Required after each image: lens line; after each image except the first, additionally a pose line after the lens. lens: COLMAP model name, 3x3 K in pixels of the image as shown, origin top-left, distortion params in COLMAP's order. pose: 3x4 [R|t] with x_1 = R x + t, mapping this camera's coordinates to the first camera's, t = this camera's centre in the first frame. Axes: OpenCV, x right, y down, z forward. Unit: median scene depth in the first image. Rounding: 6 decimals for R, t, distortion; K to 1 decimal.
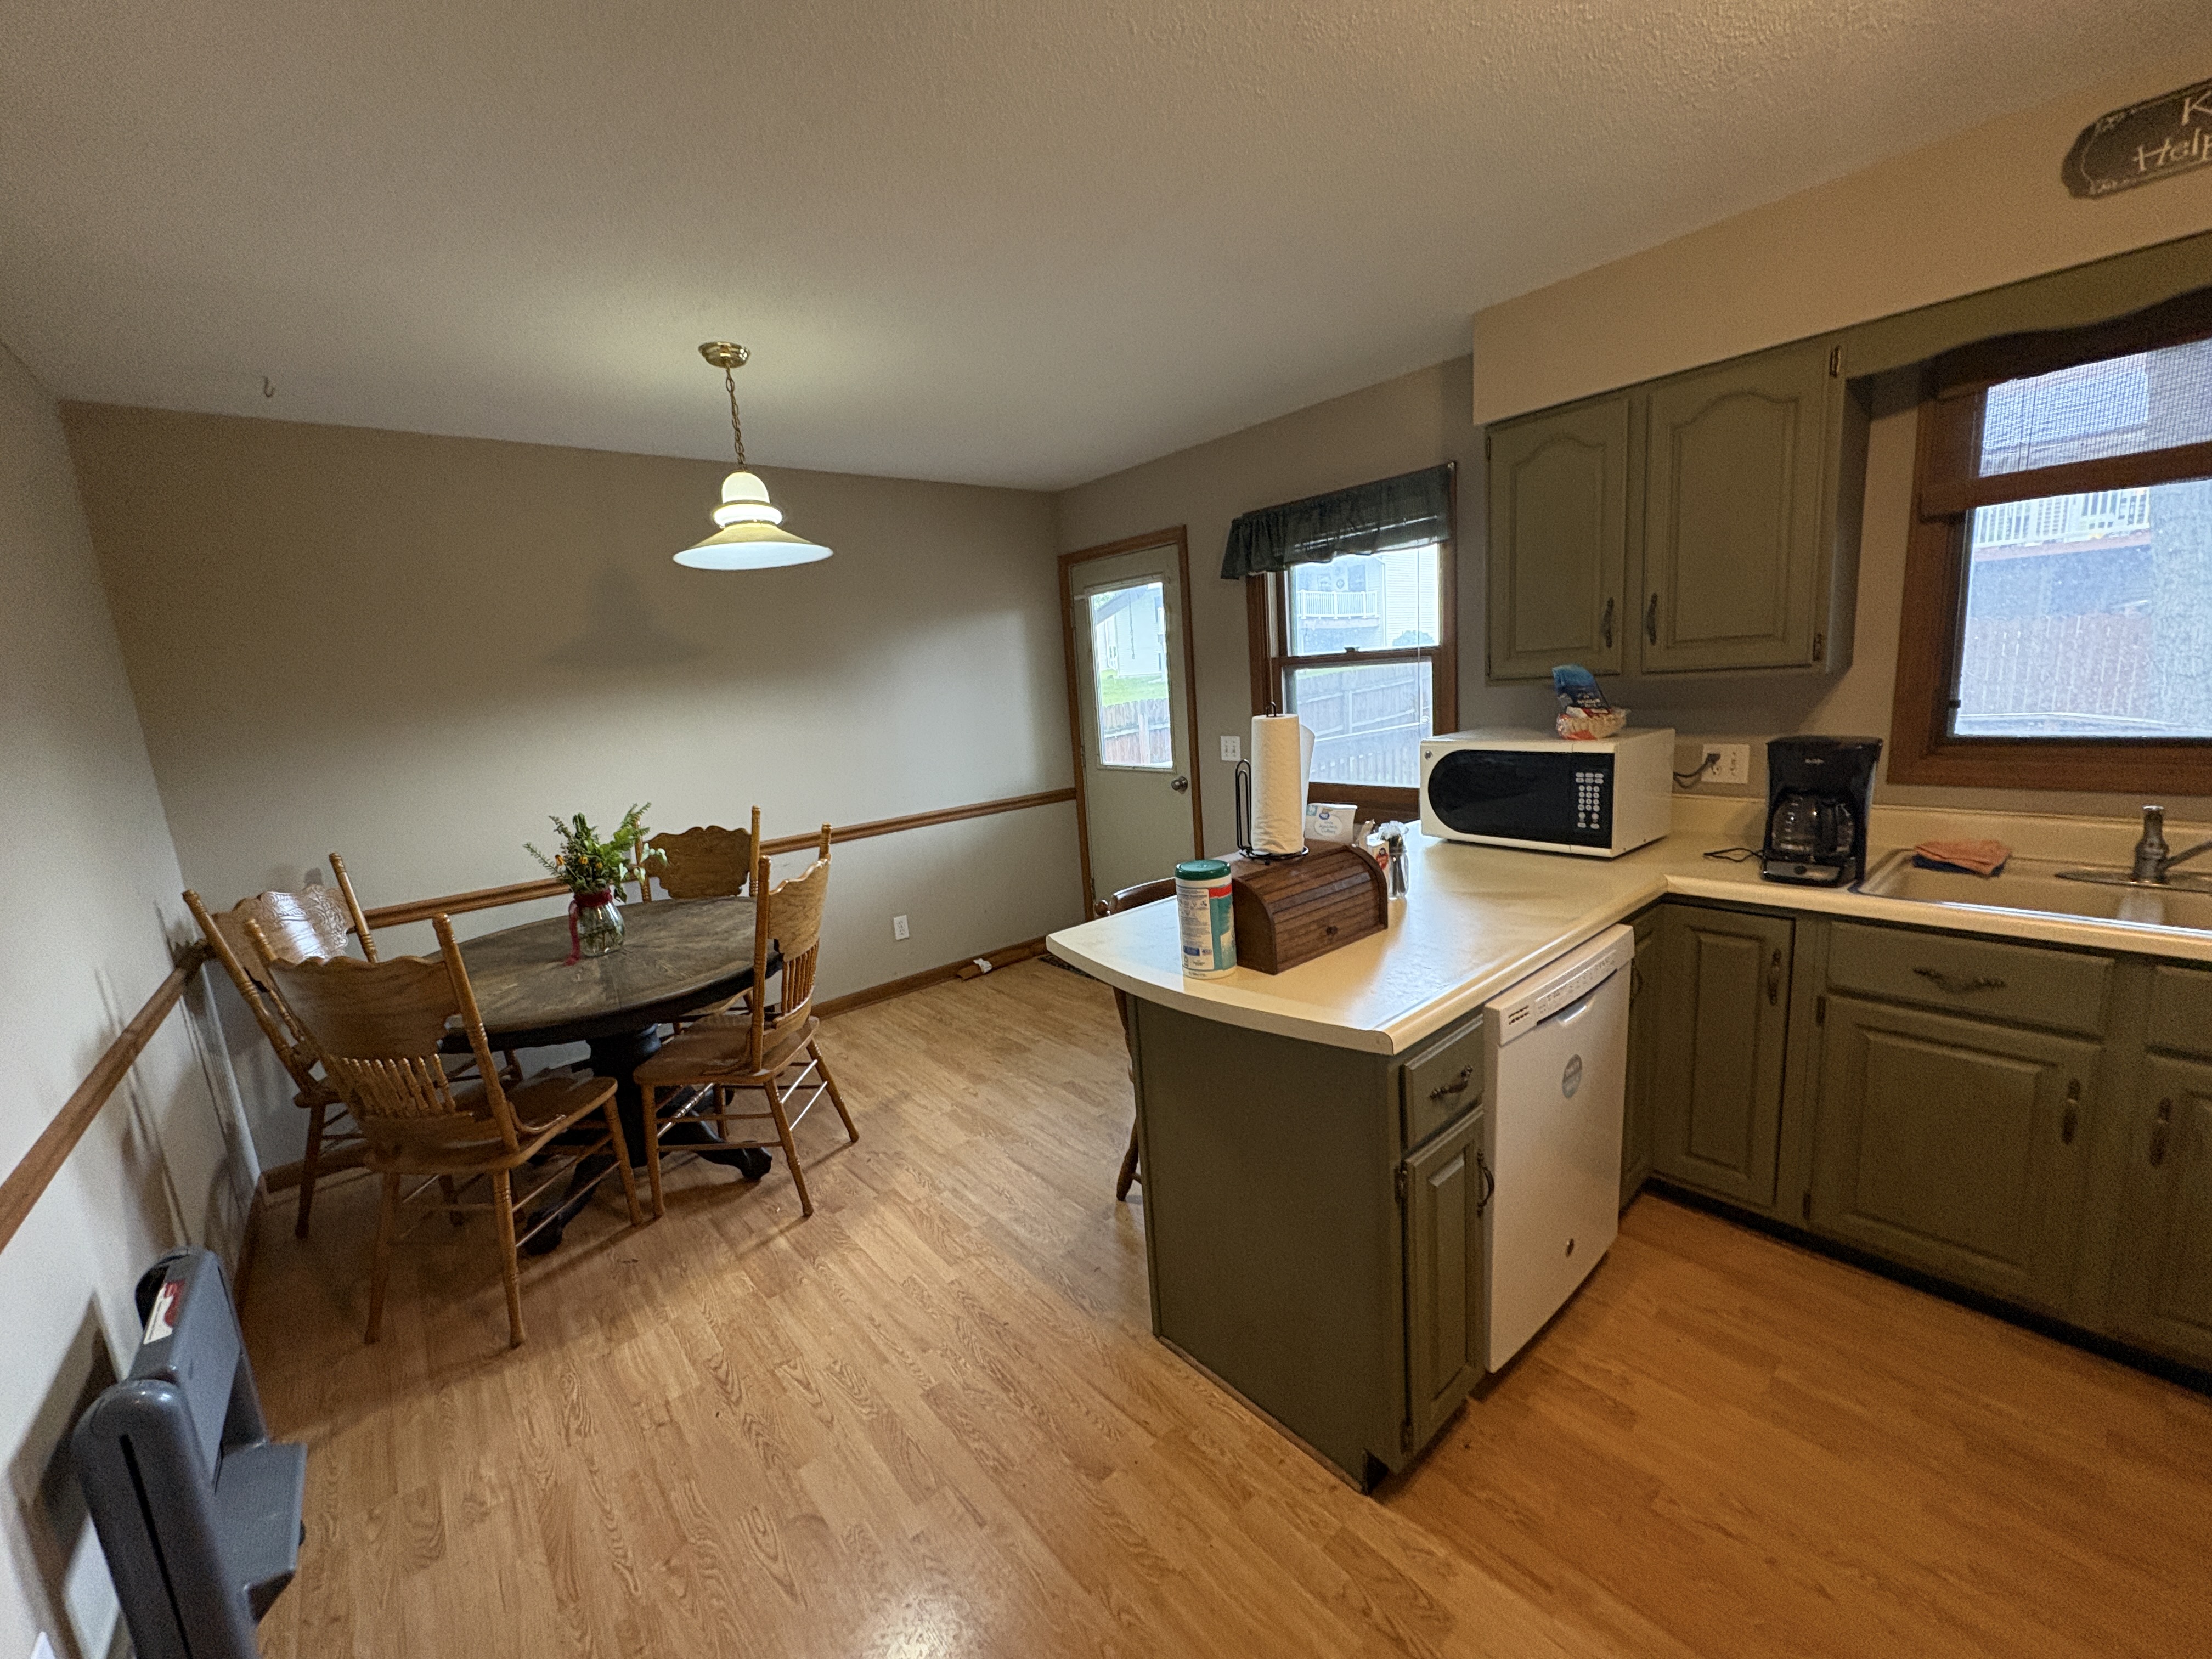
lens RADIAL K [[877.3, 0, 1122.3], [0, 877.3, 826.8], [0, 0, 1]] dist [-0.005387, 0.001926]
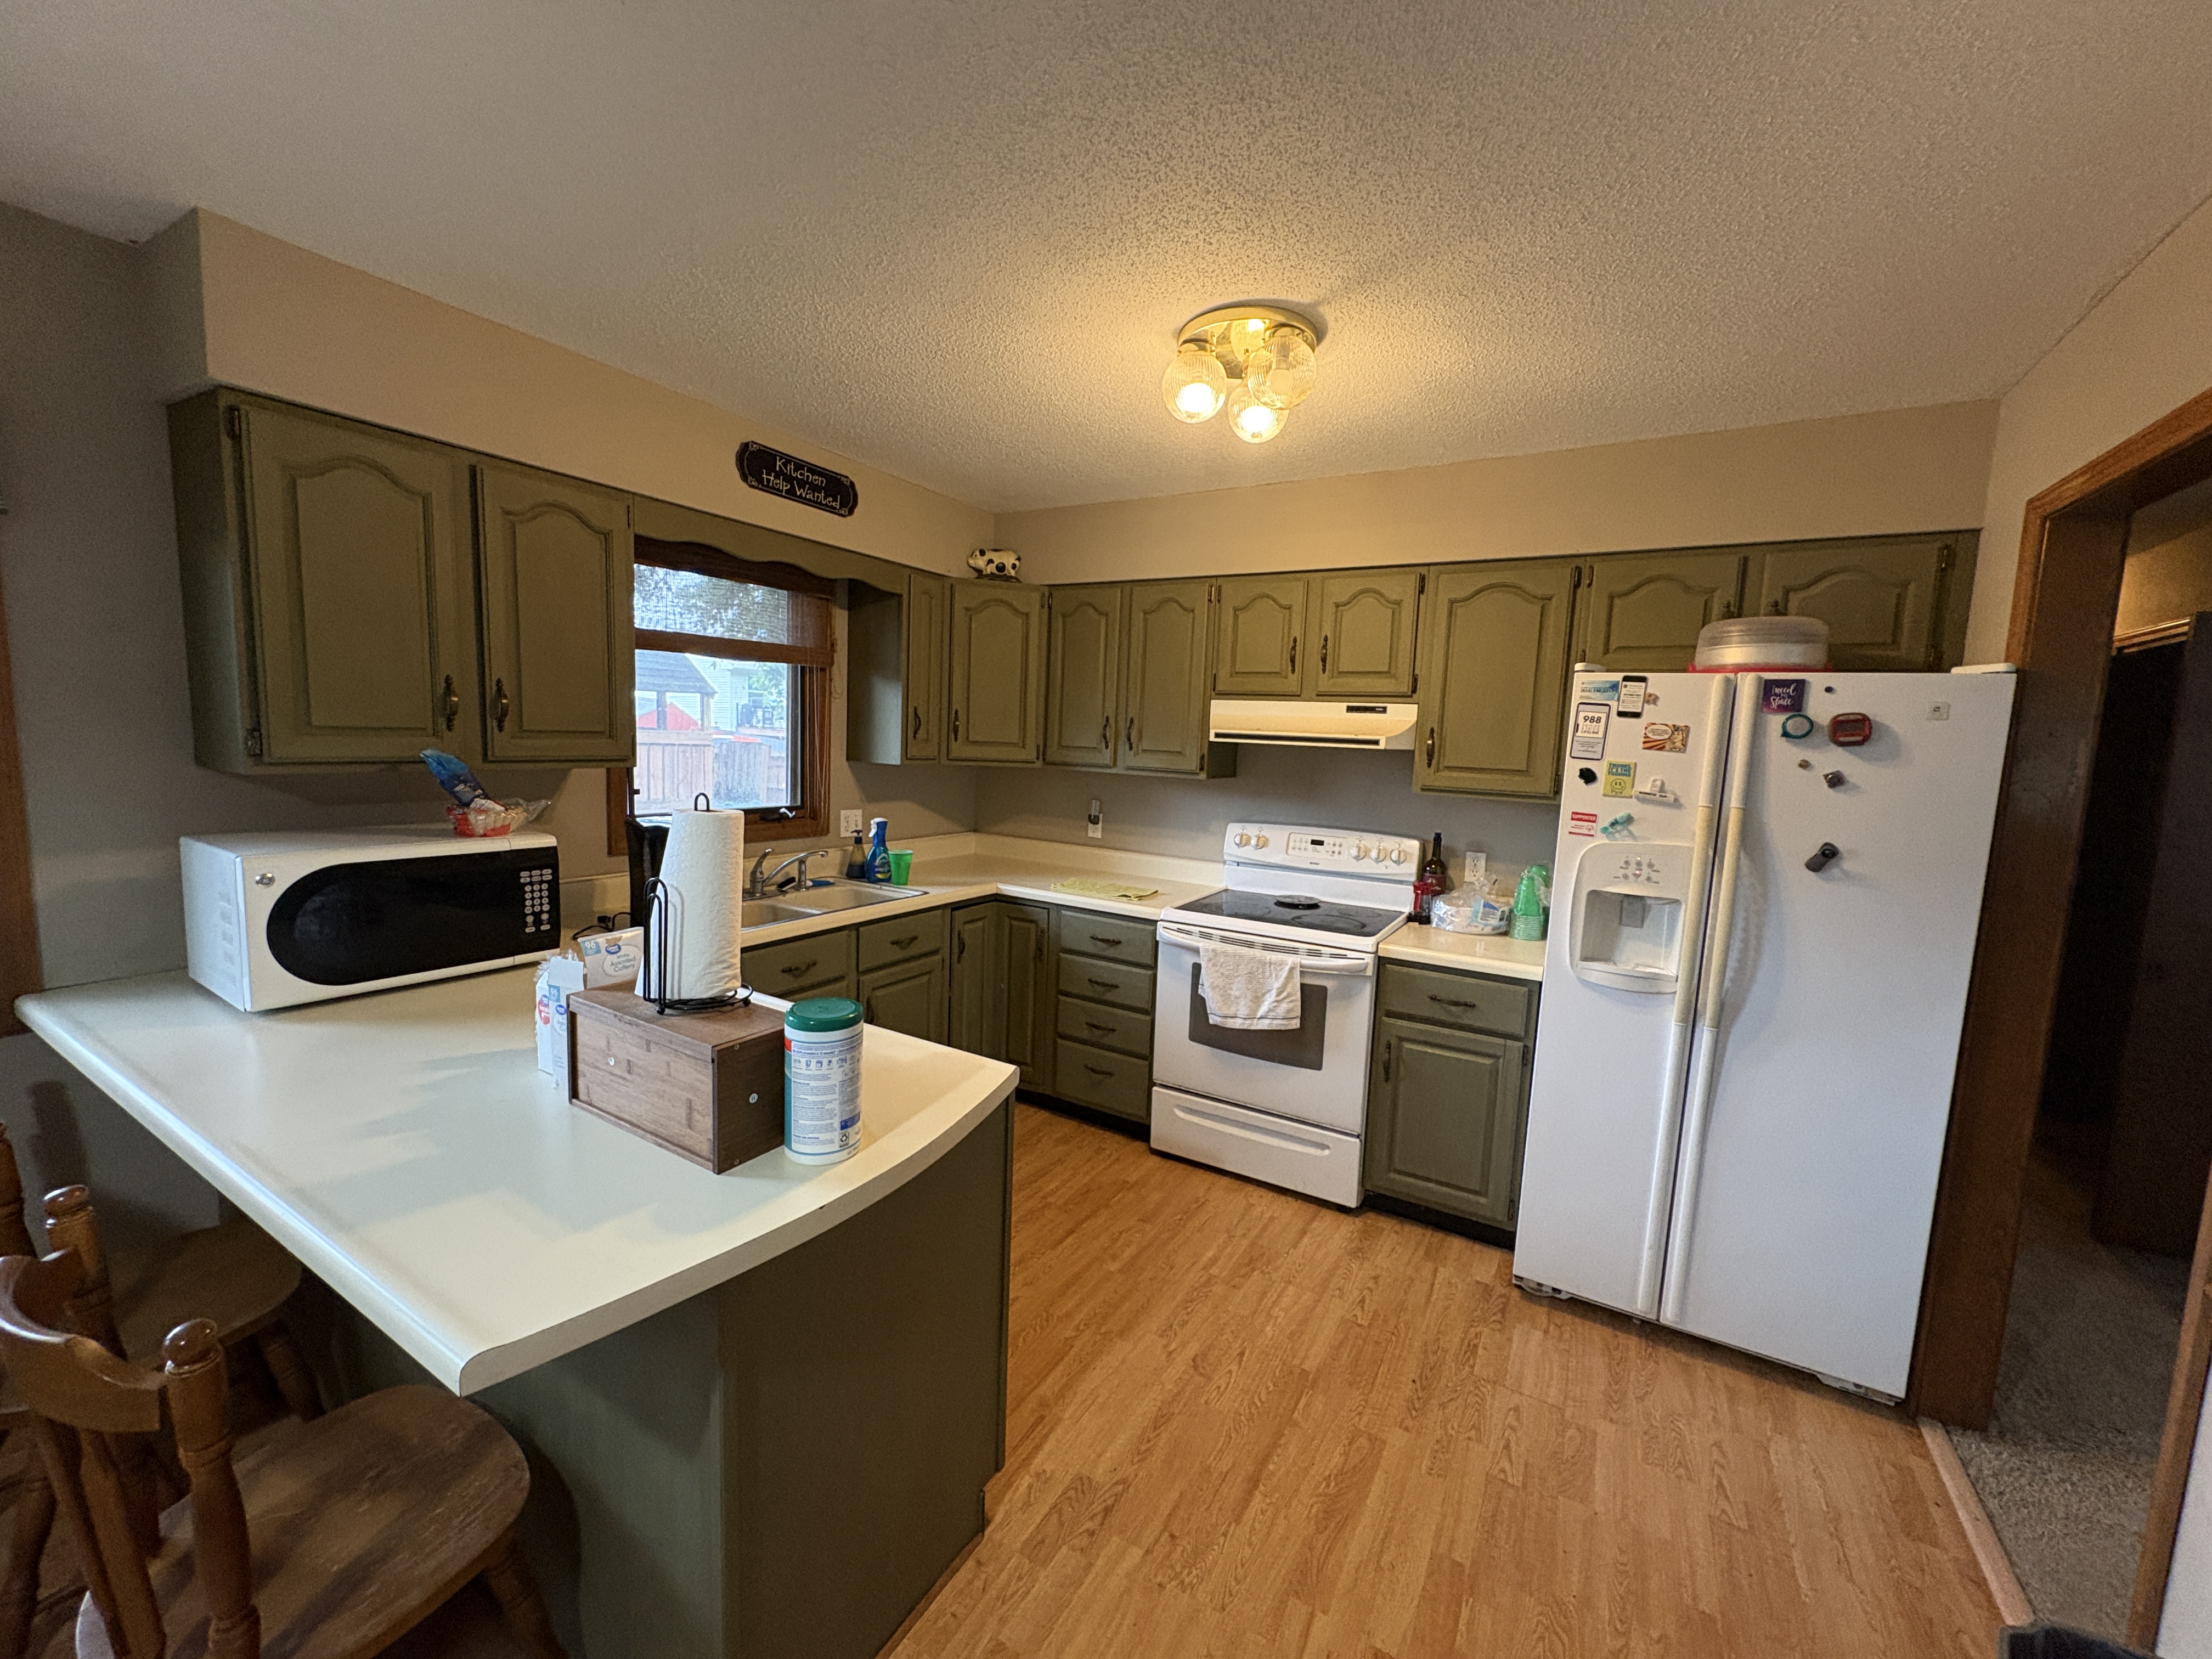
lens RADIAL K [[877.3, 0, 1112.9], [0, 877.3, 827.6], [0, 0, 1]] dist [-0.005387, 0.001926]
pose [[-0.324481, -0.035726, 0.945217, -0.554270], [0.161228, 0.982574, 0.092485, -0.100258], [-0.932050, 0.182405, -0.313066, 0.789649]]
